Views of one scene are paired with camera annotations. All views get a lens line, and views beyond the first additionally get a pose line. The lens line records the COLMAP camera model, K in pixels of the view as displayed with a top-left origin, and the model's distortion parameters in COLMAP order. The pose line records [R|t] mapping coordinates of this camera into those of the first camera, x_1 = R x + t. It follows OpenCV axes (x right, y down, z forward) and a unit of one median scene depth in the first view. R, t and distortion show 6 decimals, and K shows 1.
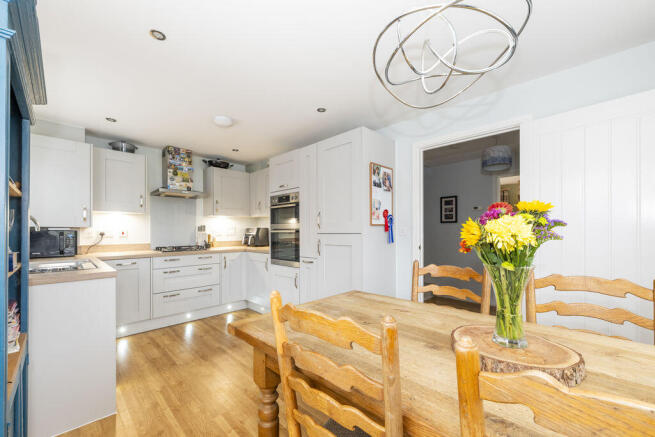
lens RADIAL K [[257.4, 0, 329.1], [0, 257.4, 230.5], [0, 0, 1]] dist [-0.001642, -0.000397]
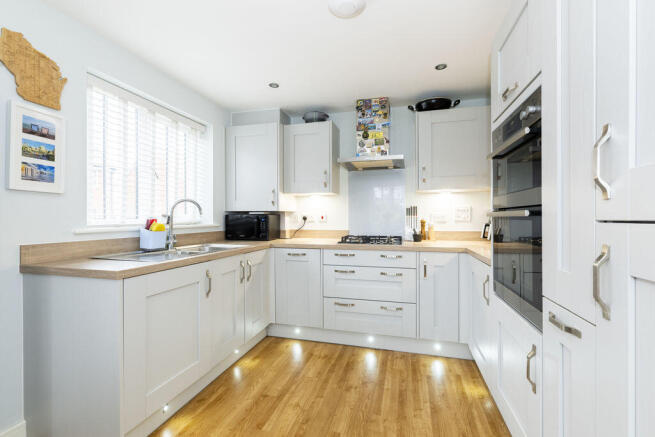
lens RADIAL K [[280.9, 0, 327.9], [0, 280.9, 217.2], [0, 0, 1]] dist [-0.001090, 0.000077]
pose [[0.477686, 0.001973, -0.878529, 0.048866], [0.001576, 0.999994, 0.003103, 0.006279], [0.878529, -0.002867, 0.477680, 0.531644]]
